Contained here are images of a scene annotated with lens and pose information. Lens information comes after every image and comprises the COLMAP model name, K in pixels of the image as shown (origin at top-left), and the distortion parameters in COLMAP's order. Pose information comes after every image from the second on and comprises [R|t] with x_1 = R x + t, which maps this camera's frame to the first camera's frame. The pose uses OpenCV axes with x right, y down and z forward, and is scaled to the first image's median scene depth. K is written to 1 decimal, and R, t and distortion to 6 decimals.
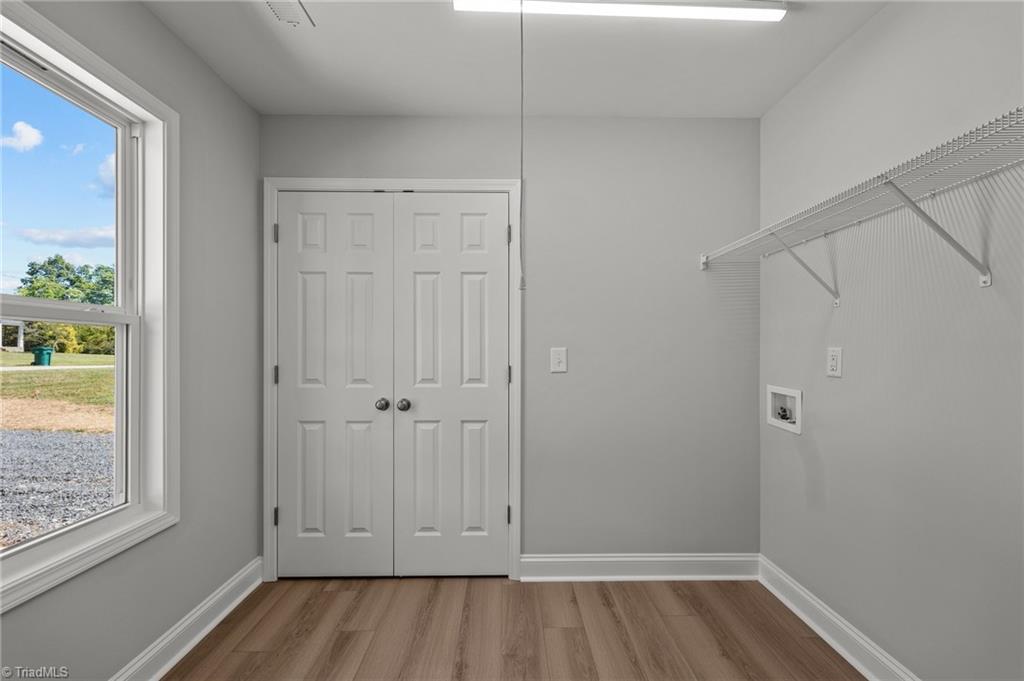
lens RADIAL K [[417.4, 0, 510.3], [0, 417.4, 339.3], [0, 0, 1]] dist [0.001175, -0.000081]
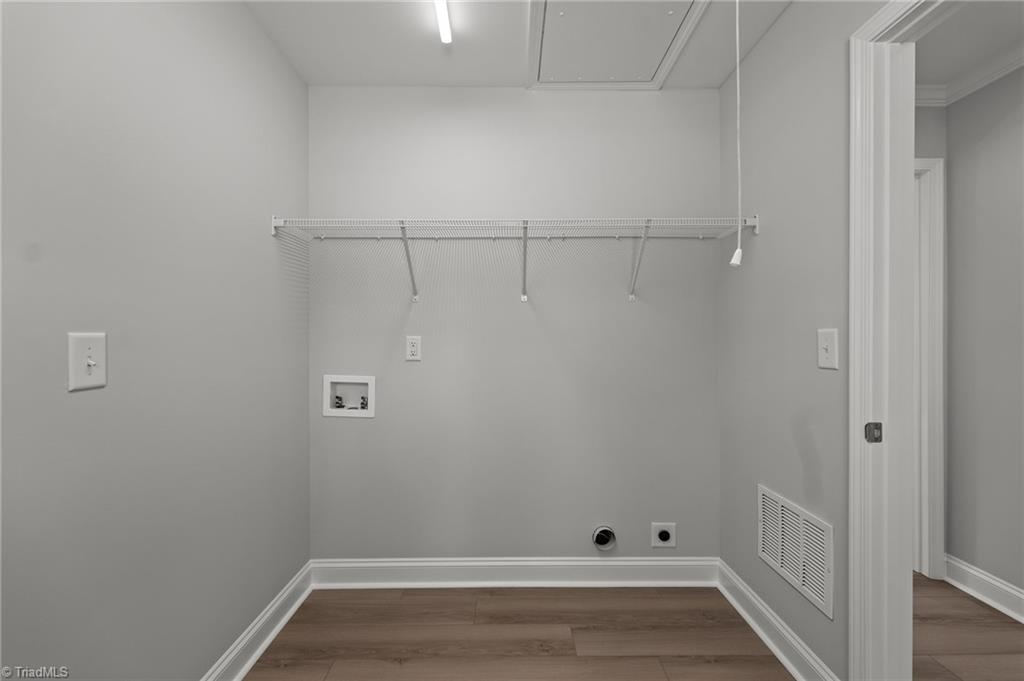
lens RADIAL K [[417.4, 0, 510.3], [0, 417.4, 339.3], [0, 0, 1]] dist [0.001175, -0.000081]
pose [[0.020575, -0.000277, 0.999788, -0.323140], [-0.021806, 0.999762, 0.000726, 0.018447], [-0.999550, -0.021816, 0.020564, 0.574096]]
